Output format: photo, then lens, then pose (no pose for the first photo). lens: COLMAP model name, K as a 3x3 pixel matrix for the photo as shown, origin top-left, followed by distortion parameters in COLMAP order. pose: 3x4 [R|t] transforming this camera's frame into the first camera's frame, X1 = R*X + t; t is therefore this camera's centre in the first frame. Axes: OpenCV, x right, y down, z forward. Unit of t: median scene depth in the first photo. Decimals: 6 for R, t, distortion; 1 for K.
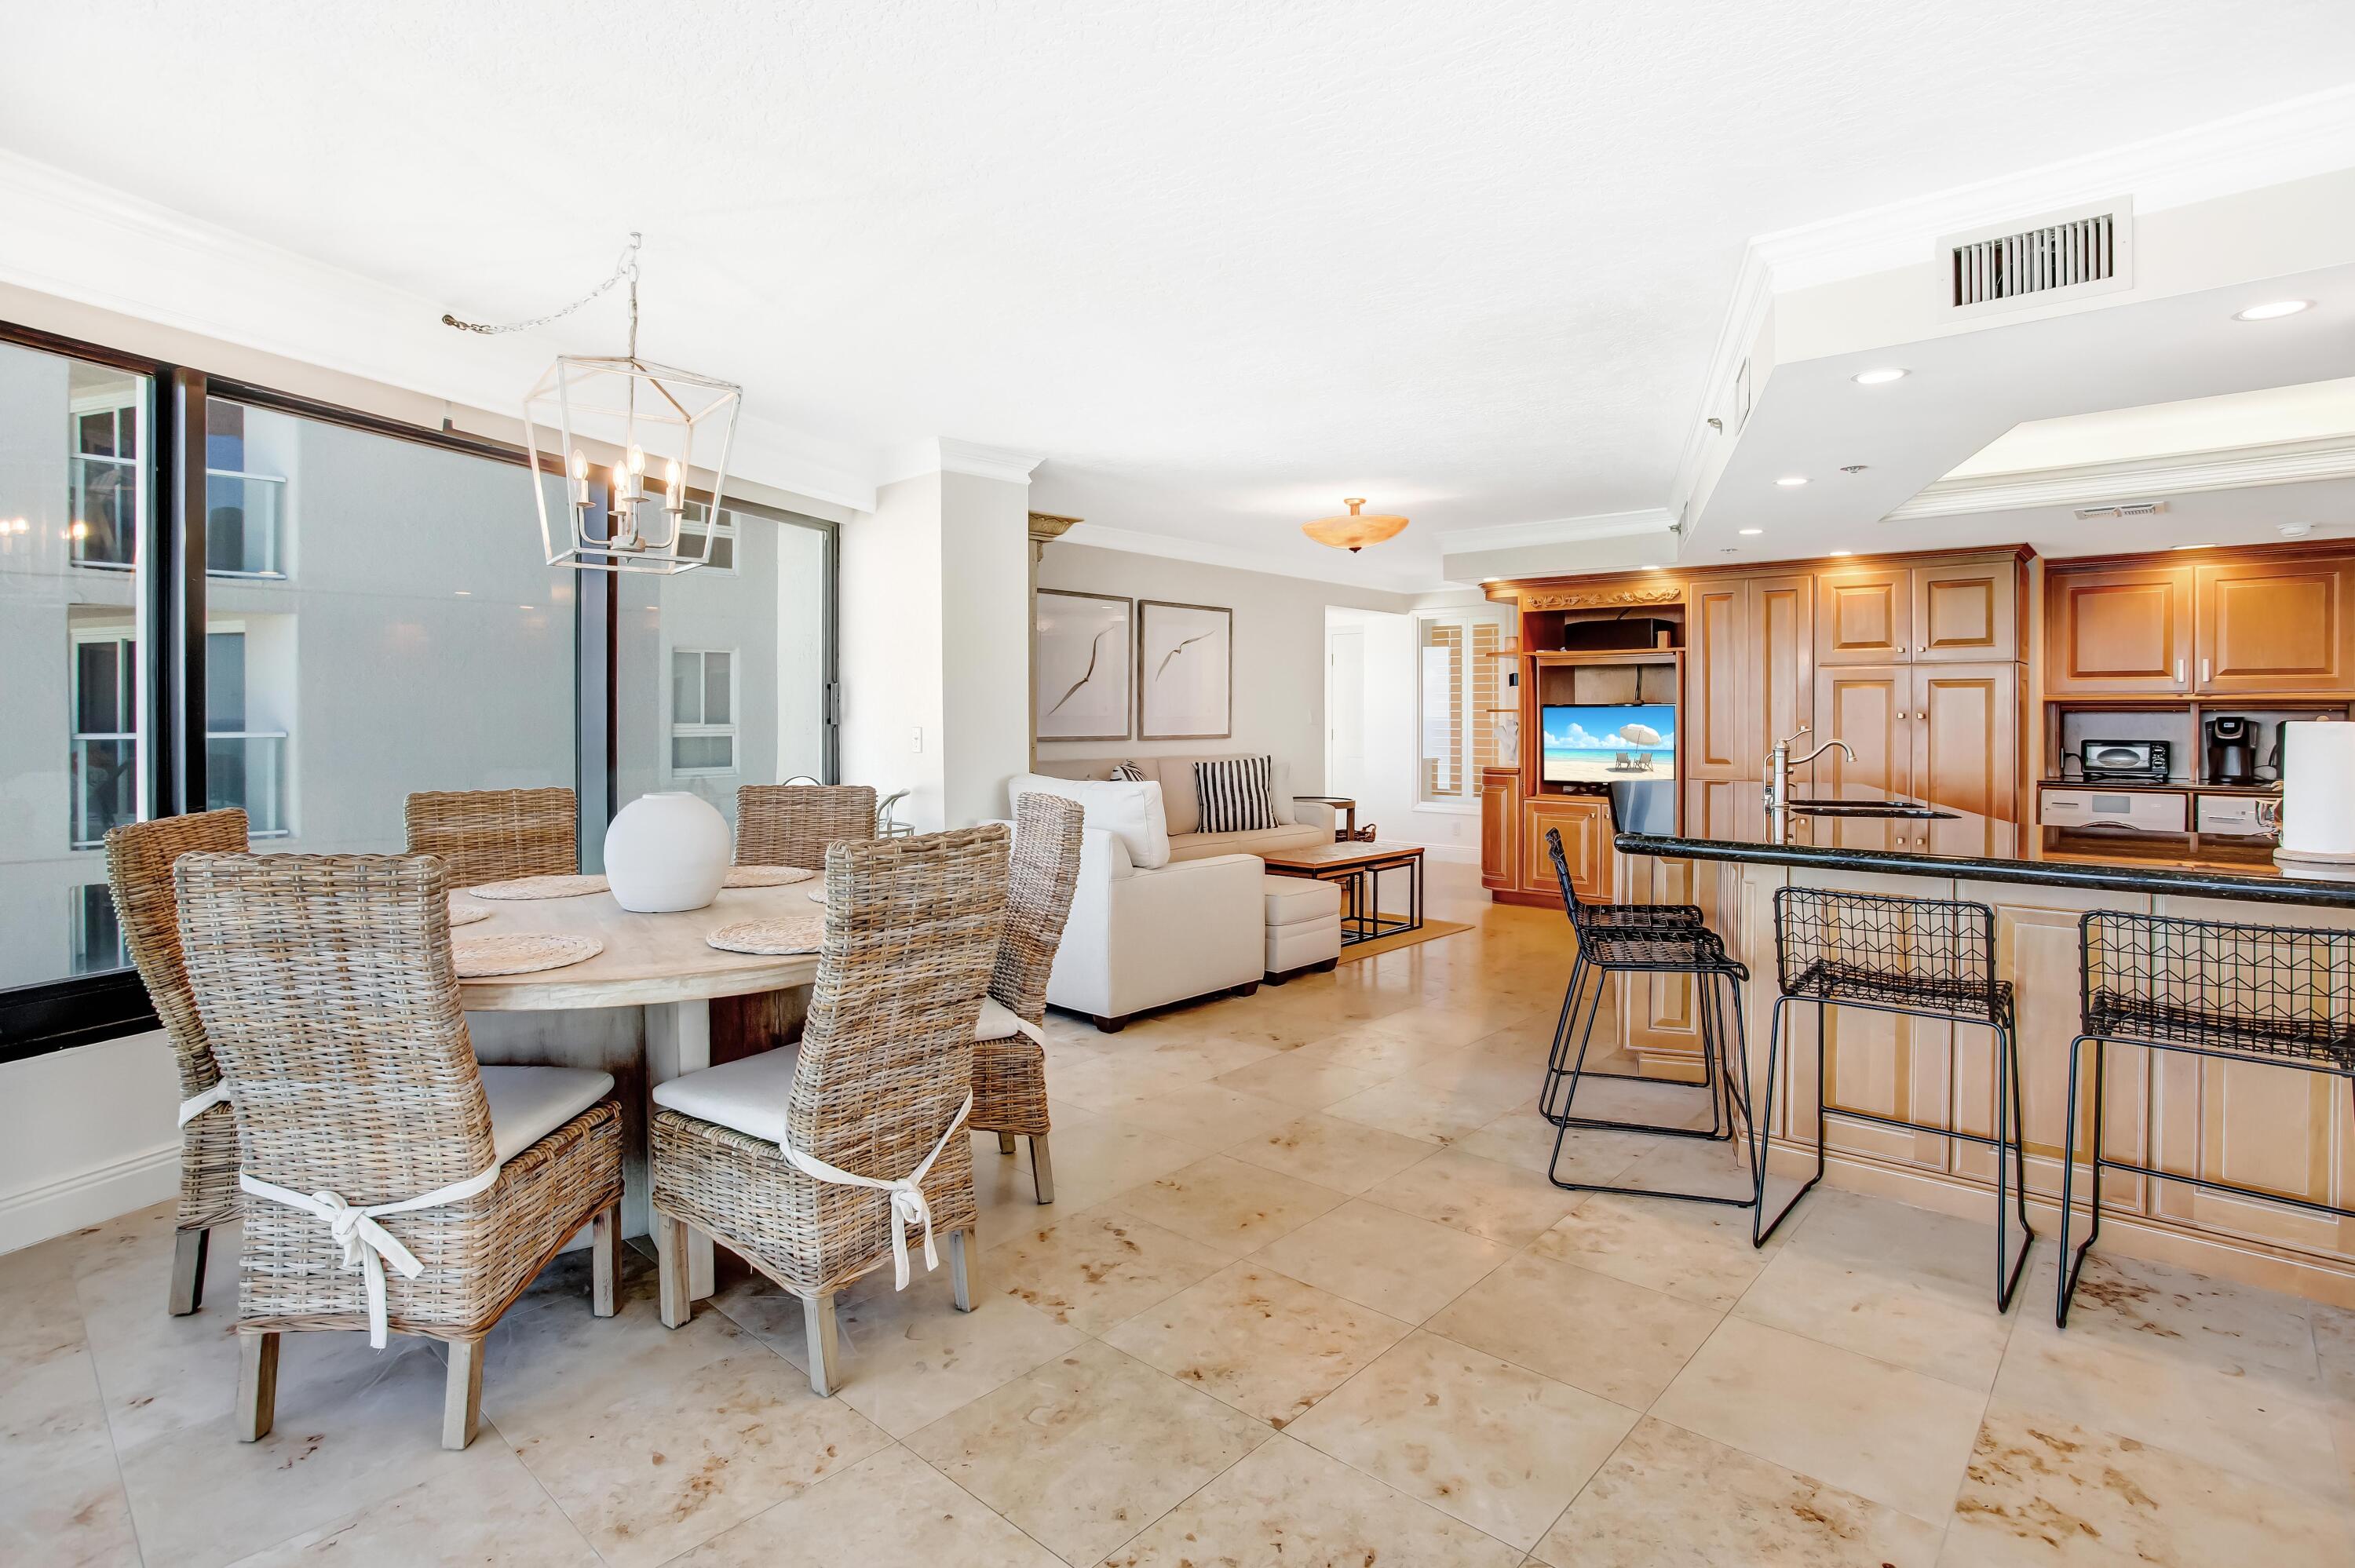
lens RADIAL K [[1231.0, 0, 1179.3], [0, 1231.0, 711.6], [0, 0, 1]] dist [-0.019838, 0.010208]
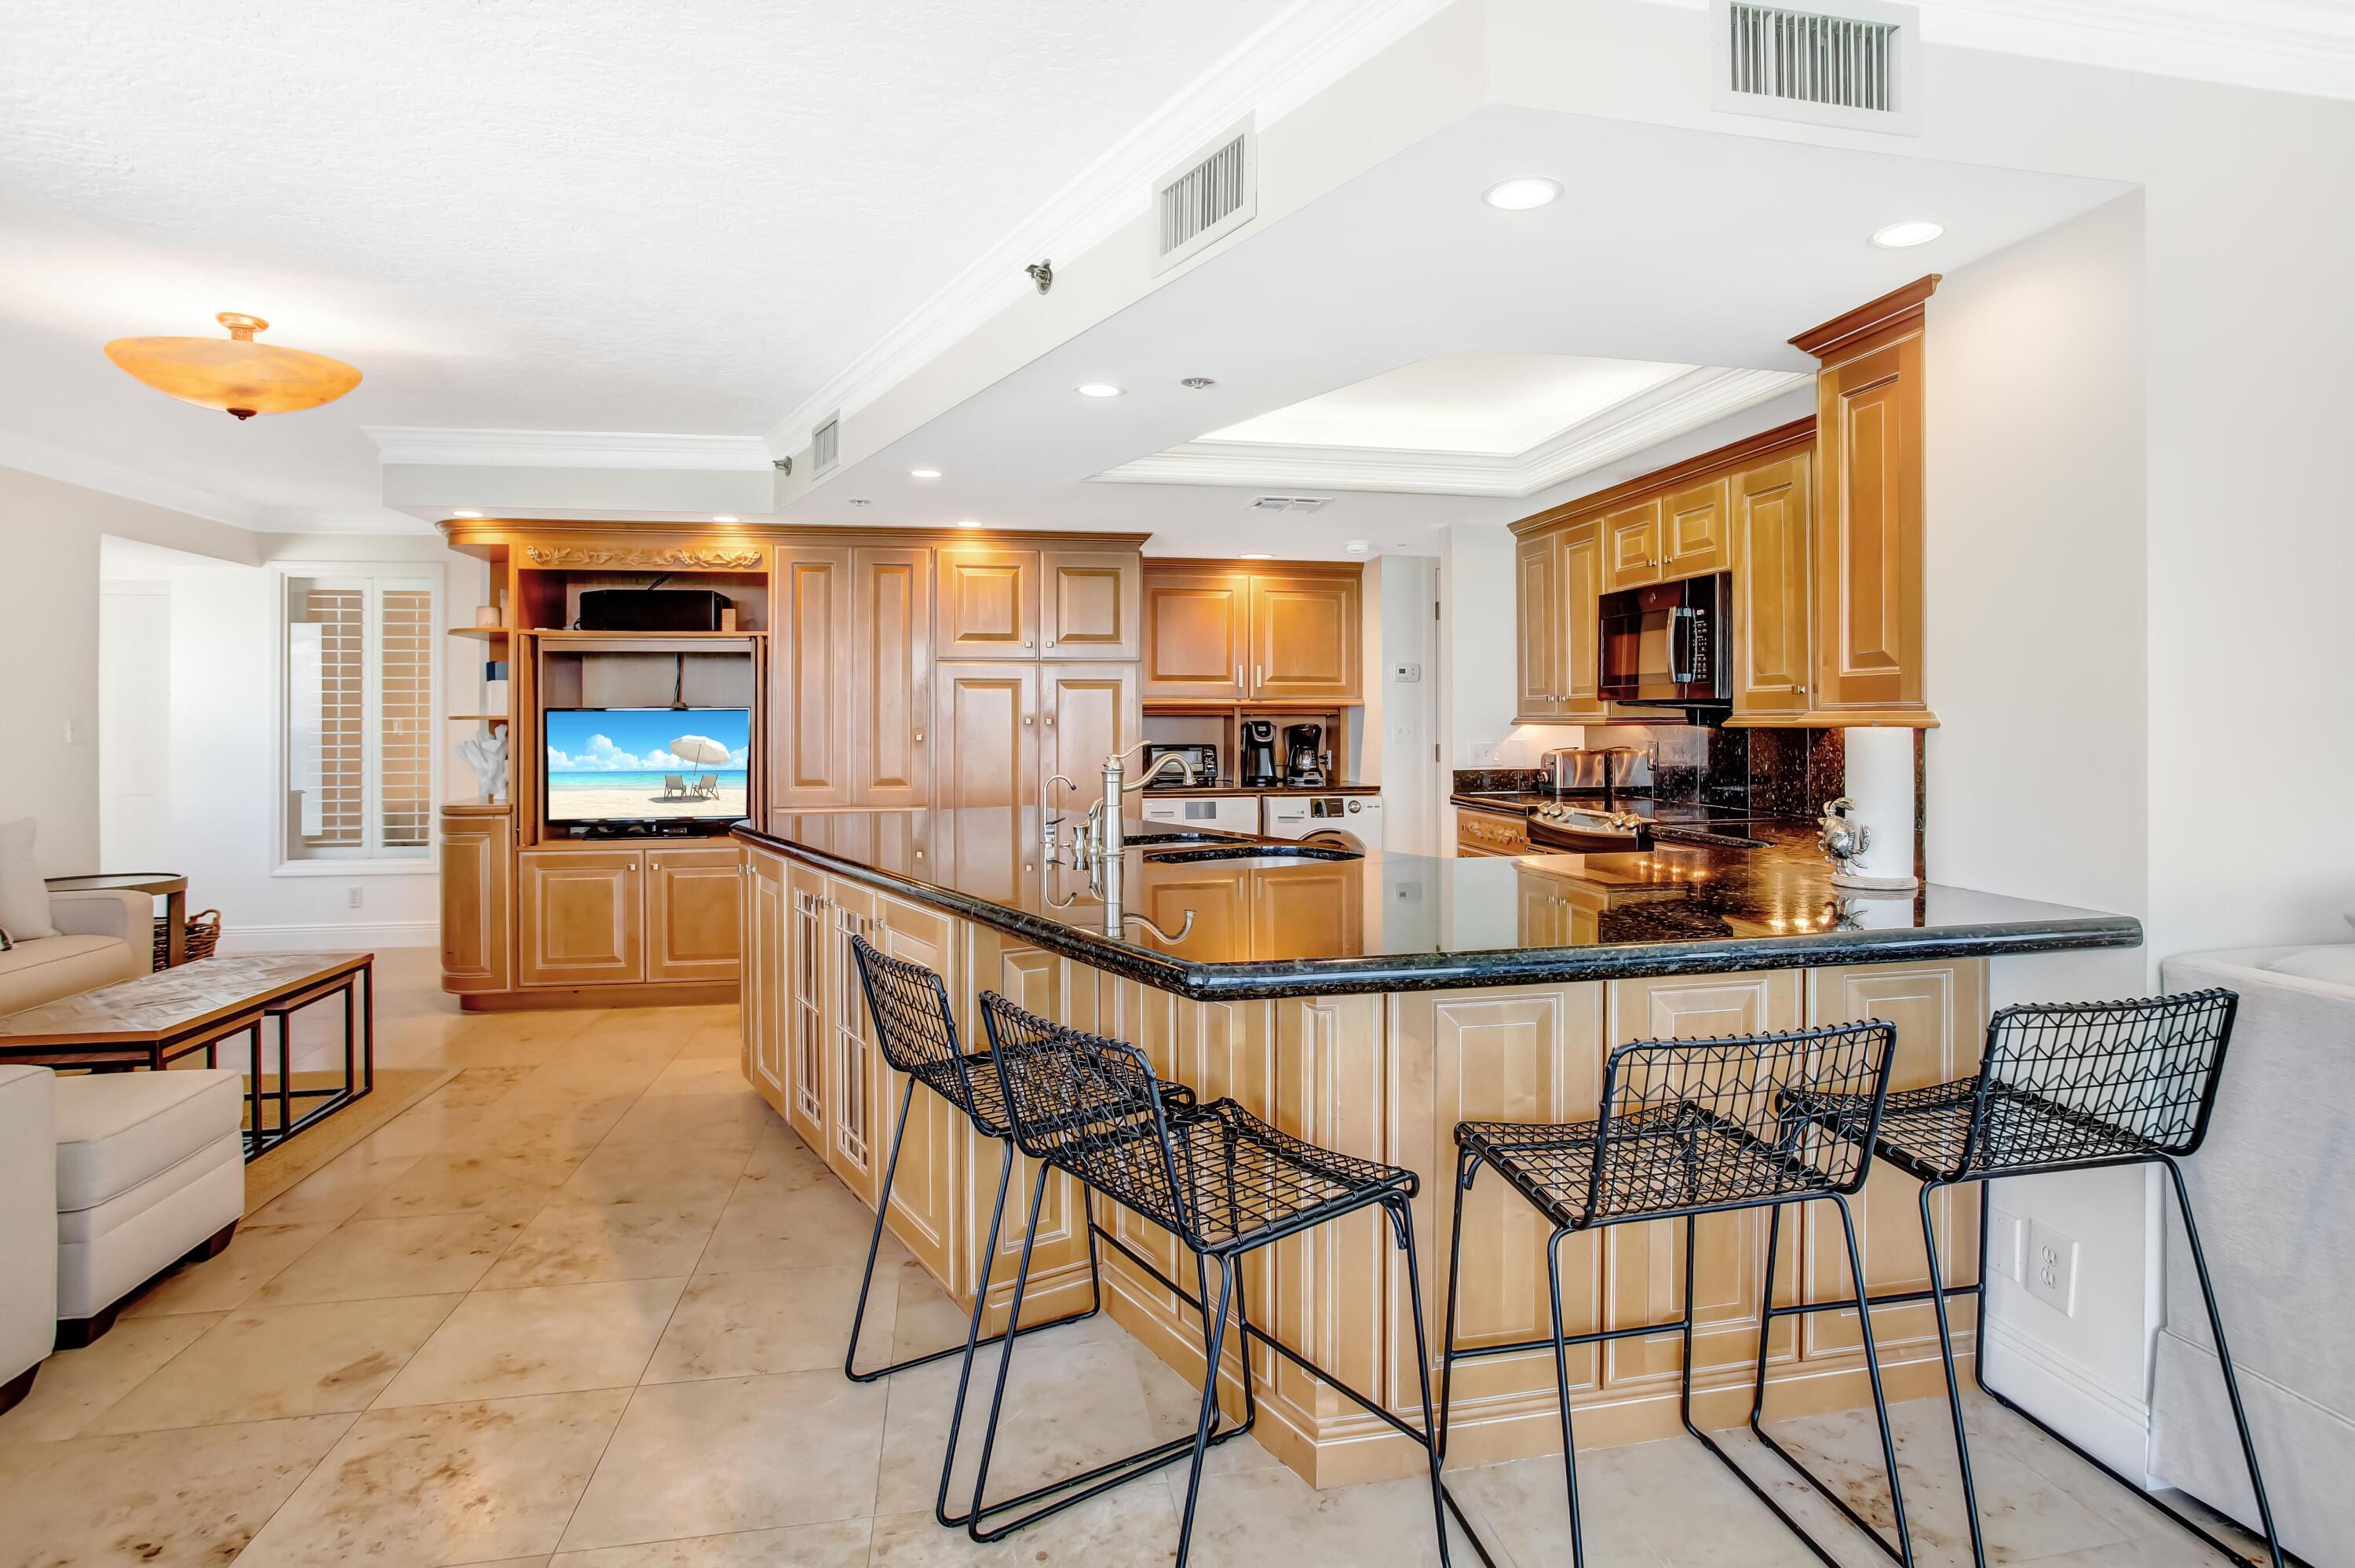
lens RADIAL K [[1231.0, 0, 1179.3], [0, 1231.0, 711.6], [0, 0, 1]] dist [-0.019838, 0.010208]
pose [[0.623053, 0.000354, 0.782180, -0.015502], [0.004845, 0.999979, -0.004312, 0.000744], [-0.782165, 0.006476, 0.623038, 0.329496]]
